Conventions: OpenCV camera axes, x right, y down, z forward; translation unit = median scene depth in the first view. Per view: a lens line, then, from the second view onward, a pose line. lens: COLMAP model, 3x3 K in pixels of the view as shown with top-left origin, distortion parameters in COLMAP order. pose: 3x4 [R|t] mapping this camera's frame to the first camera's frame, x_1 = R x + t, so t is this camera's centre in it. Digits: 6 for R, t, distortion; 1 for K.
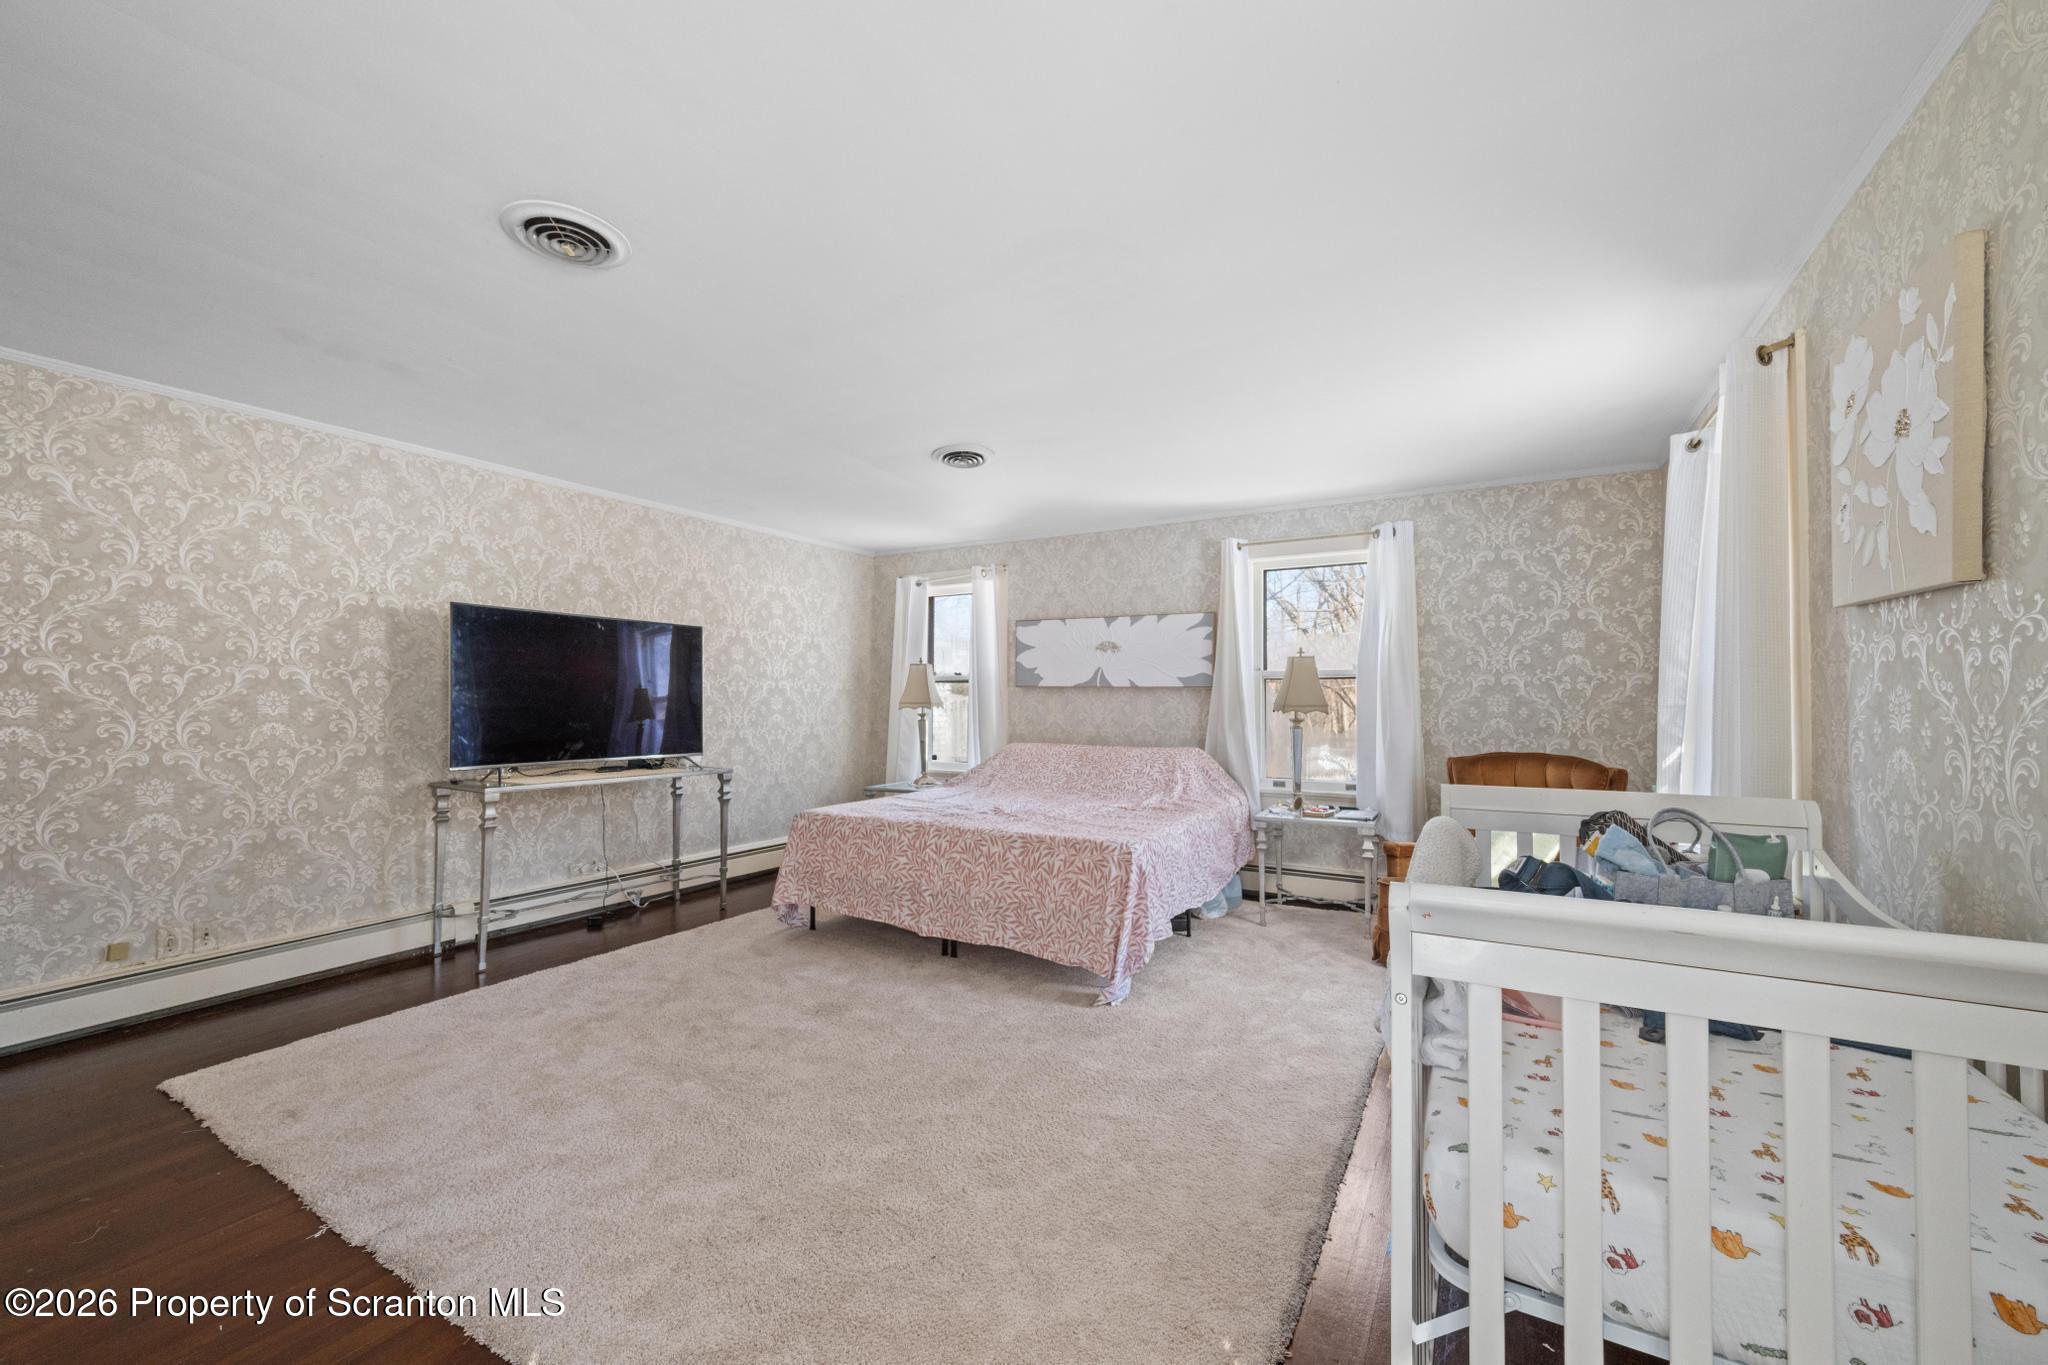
lens RADIAL K [[804.6, 0, 1019.1], [0, 804.6, 688.6], [0, 0, 1]] dist [-0.002849, -0.000224]
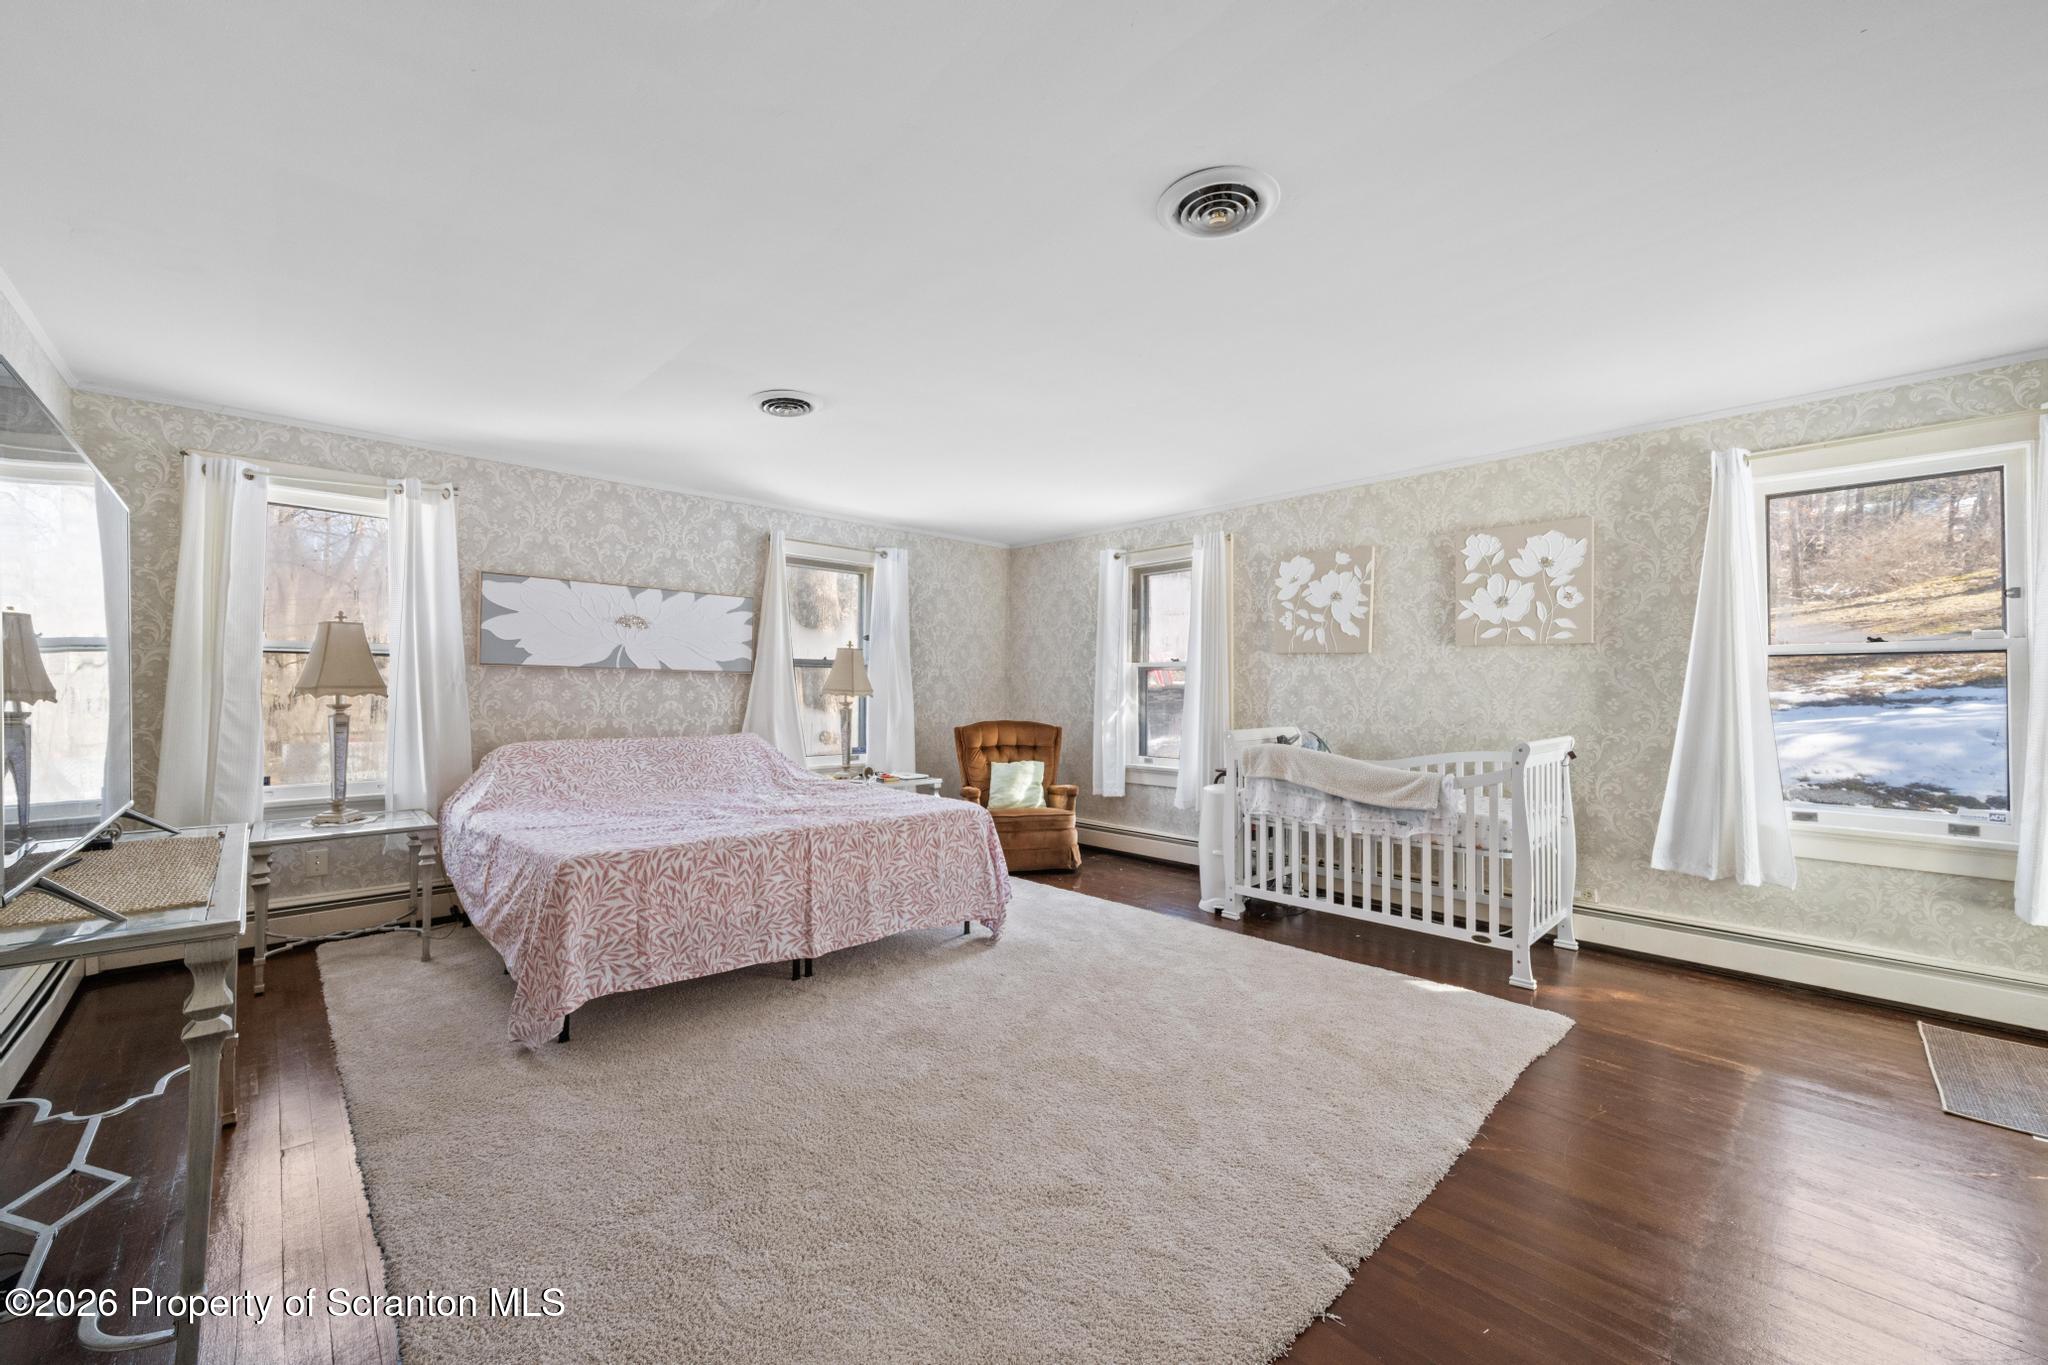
lens RADIAL K [[804.6, 0, 1020.2], [0, 804.6, 676.4], [0, 0, 1]] dist [-0.002849, -0.000224]
pose [[0.276929, 0.015486, 0.960766, -0.637698], [-0.023318, 0.999684, -0.009393, 0.005128], [-0.960607, -0.019802, 0.277202, 0.392097]]
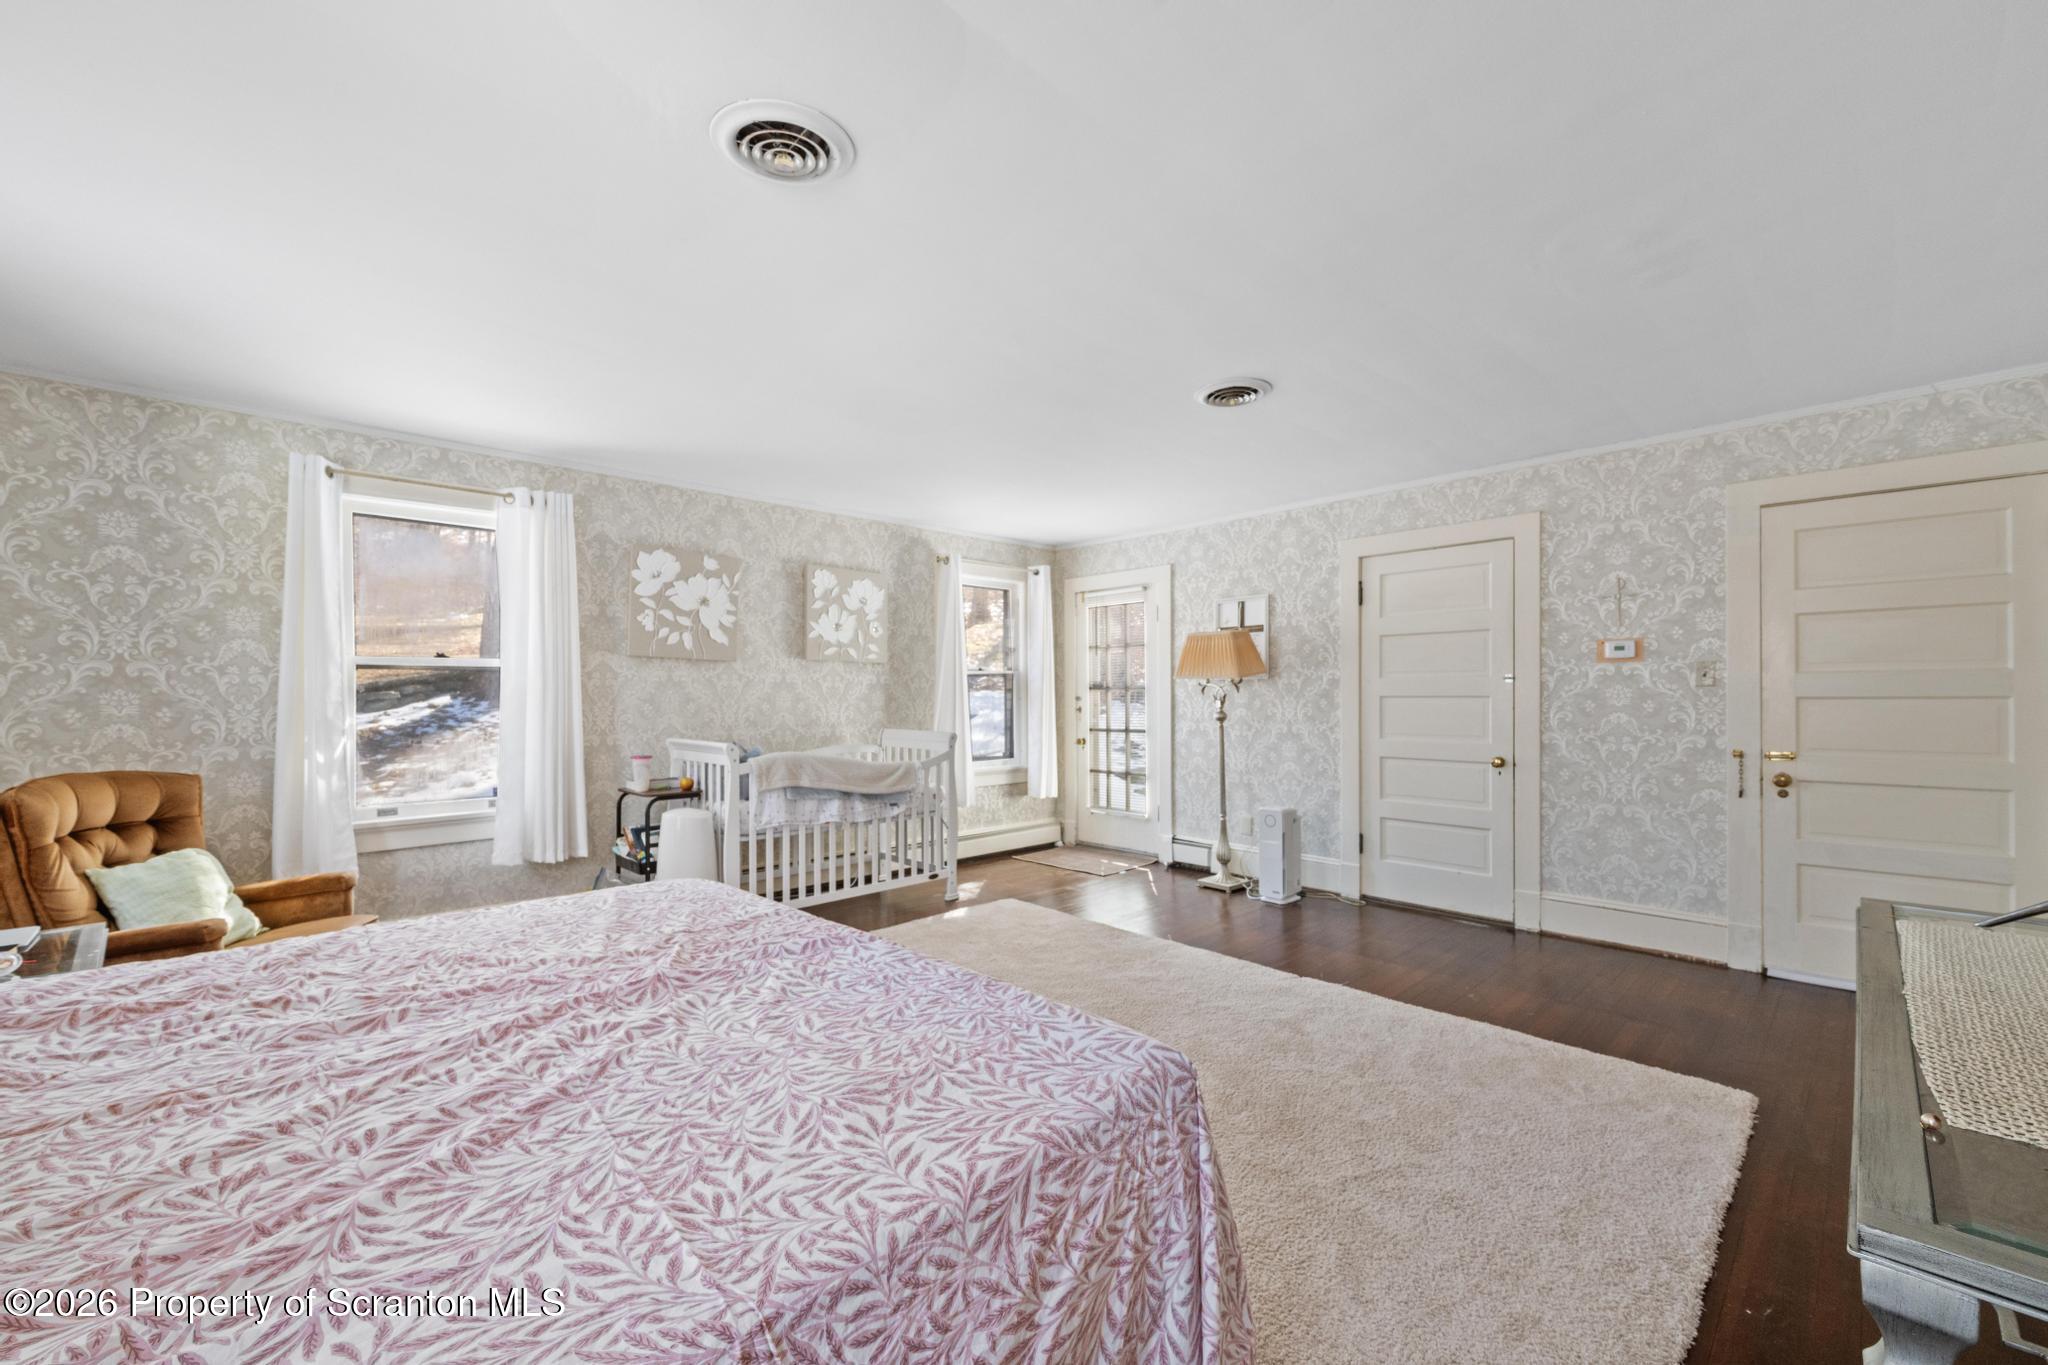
lens RADIAL K [[804.6, 0, 1024.3], [0, 804.6, 698.6], [0, 0, 1]] dist [-0.002849, -0.000224]
pose [[-0.963123, 0.002490, 0.269048, -0.242938], [-0.001970, 0.999865, -0.016305, 0.018419], [-0.269053, -0.016233, -0.962989, 1.058148]]
